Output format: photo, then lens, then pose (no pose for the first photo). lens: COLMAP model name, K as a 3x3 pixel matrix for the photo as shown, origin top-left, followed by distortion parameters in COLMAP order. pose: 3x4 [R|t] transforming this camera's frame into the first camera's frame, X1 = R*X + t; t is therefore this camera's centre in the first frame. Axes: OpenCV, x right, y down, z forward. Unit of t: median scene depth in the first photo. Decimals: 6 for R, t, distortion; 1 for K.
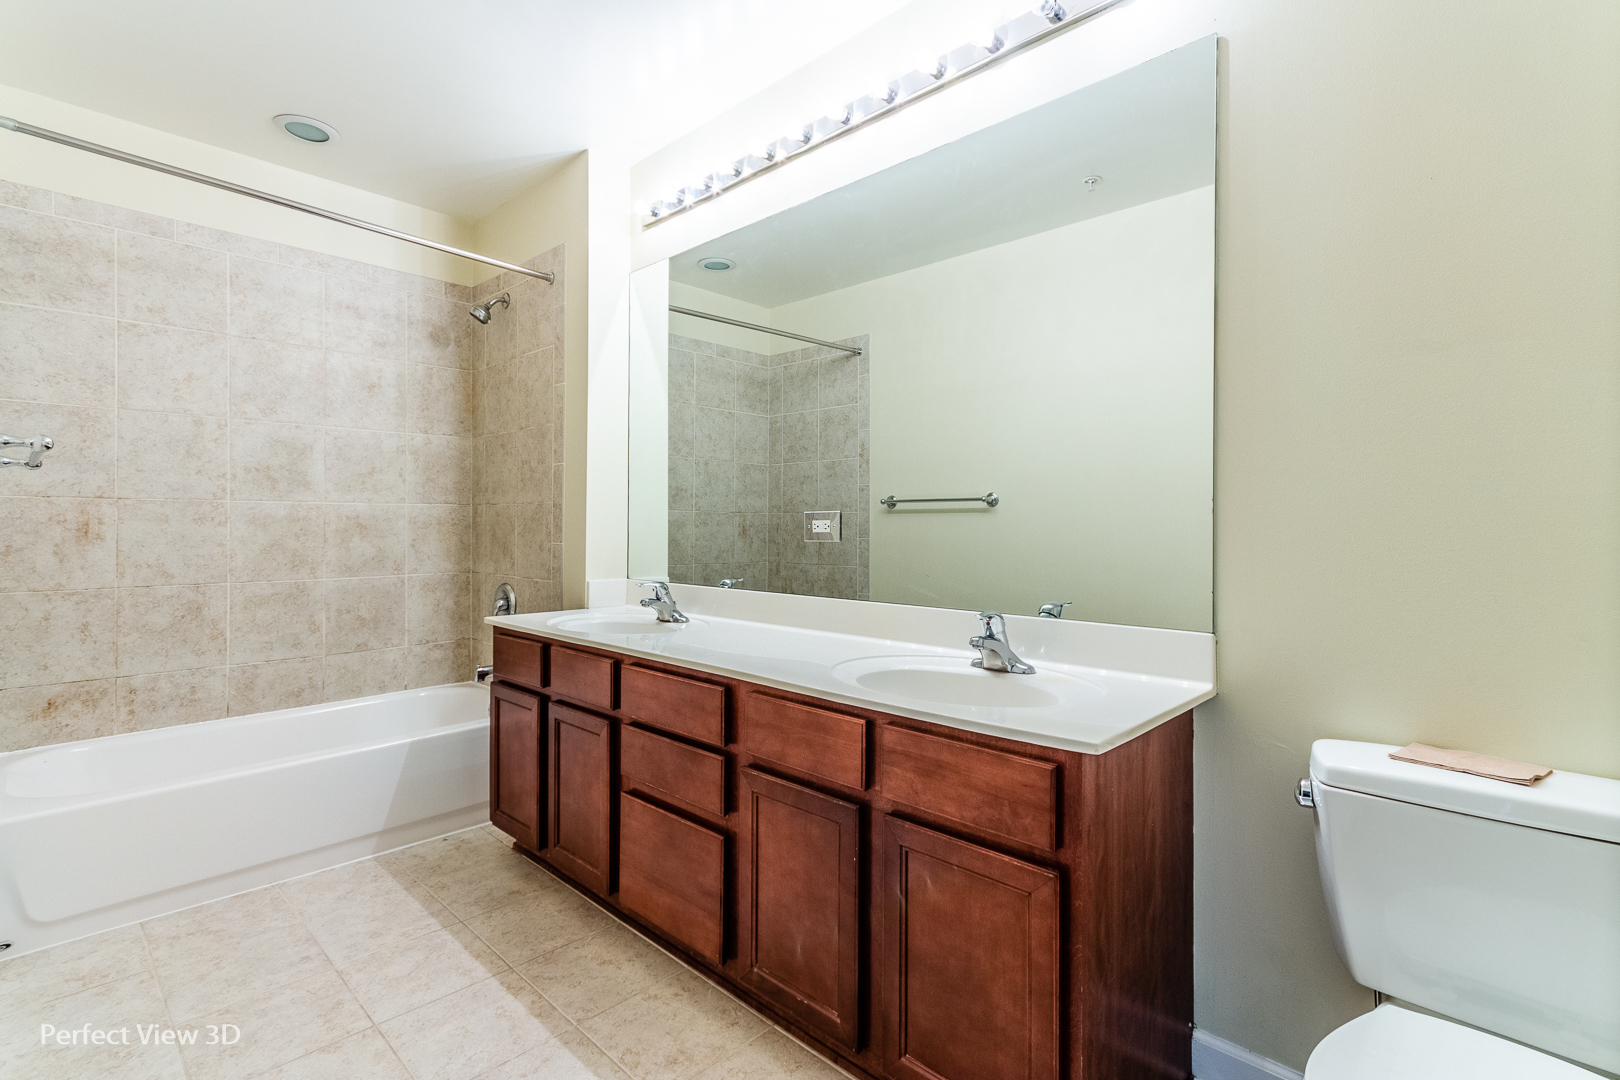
lens RADIAL K [[749.8, 0, 807.8], [0, 749.8, 523.6], [0, 0, 1]] dist [0.000064, 0.000014]
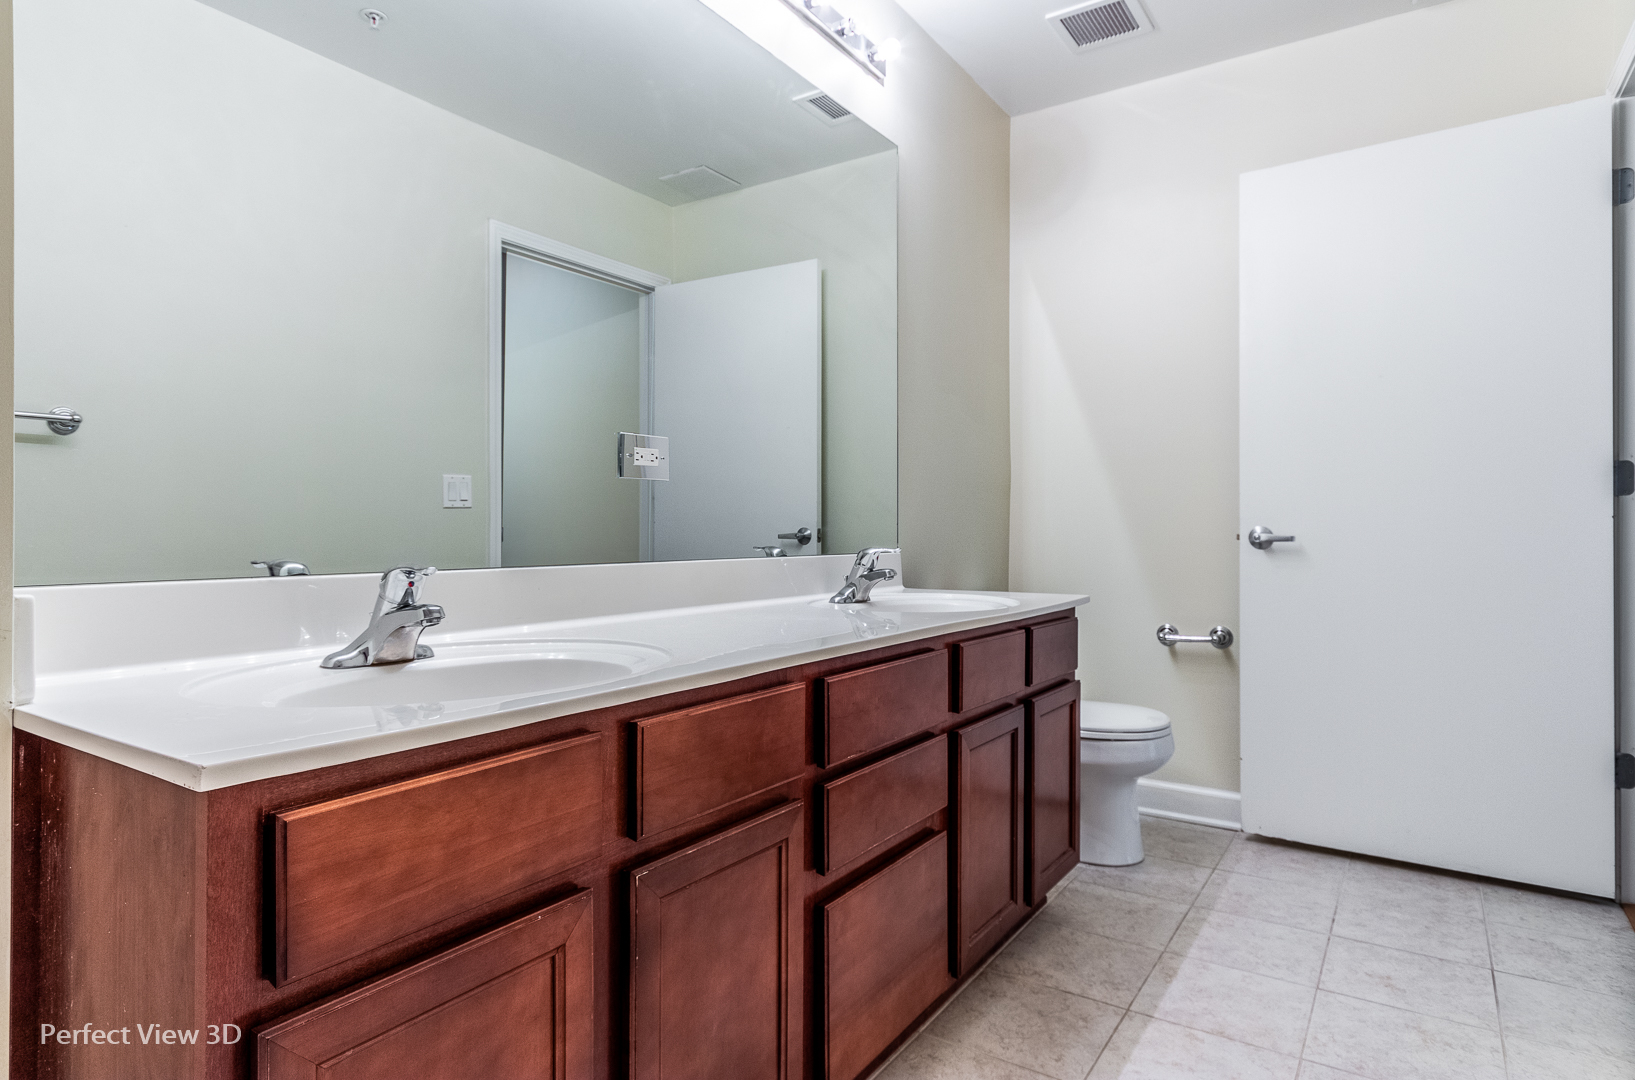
lens RADIAL K [[928.3, 0, 817.5], [0, 928.3, 540.0], [0, 0, 1]] dist [0.000046, 0.000076]
pose [[-0.187884, -0.008640, 0.982153, -0.952222], [-0.007962, 0.999942, 0.007273, 0.081213], [-0.982159, -0.006453, -0.187942, 1.171946]]
